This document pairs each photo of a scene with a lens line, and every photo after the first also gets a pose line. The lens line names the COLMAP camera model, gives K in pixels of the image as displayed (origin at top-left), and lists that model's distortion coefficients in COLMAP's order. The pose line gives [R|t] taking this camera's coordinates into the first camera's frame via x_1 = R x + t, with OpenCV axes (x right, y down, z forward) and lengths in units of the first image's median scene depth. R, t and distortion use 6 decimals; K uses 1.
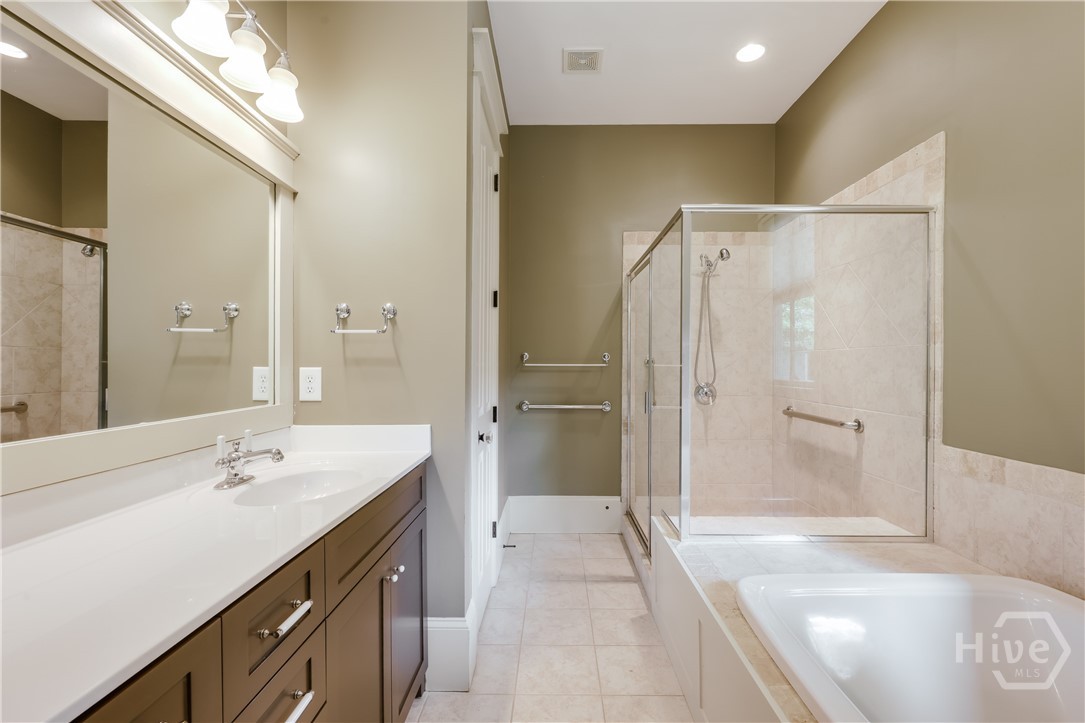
lens RADIAL K [[755.8, 0, 542.5], [0, 755.8, 361.5], [0, 0, 1]] dist [0.002456, 0.000155]
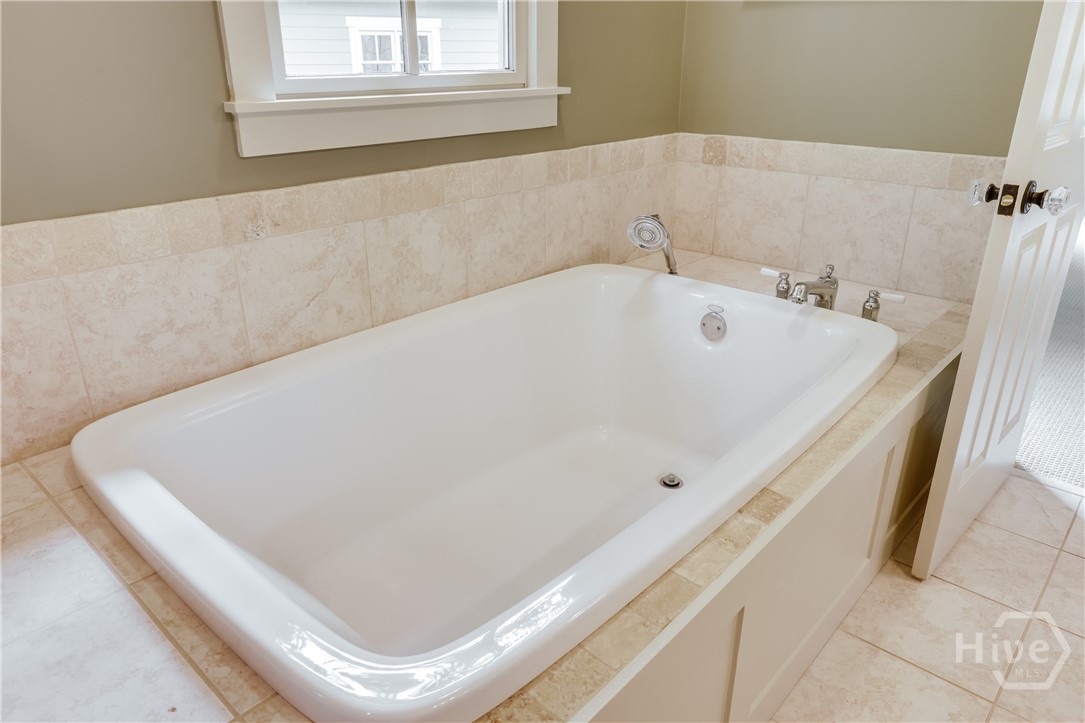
lens RADIAL K [[755.8, 0, 542.5], [0, 755.8, 361.5], [0, 0, 1]] dist [0.002456, 0.000155]
pose [[-0.744010, -0.263812, 0.613883, 0.055775], [-0.006837, 0.921713, 0.387813, 0.022276], [-0.668134, 0.284340, -0.687567, 1.172985]]
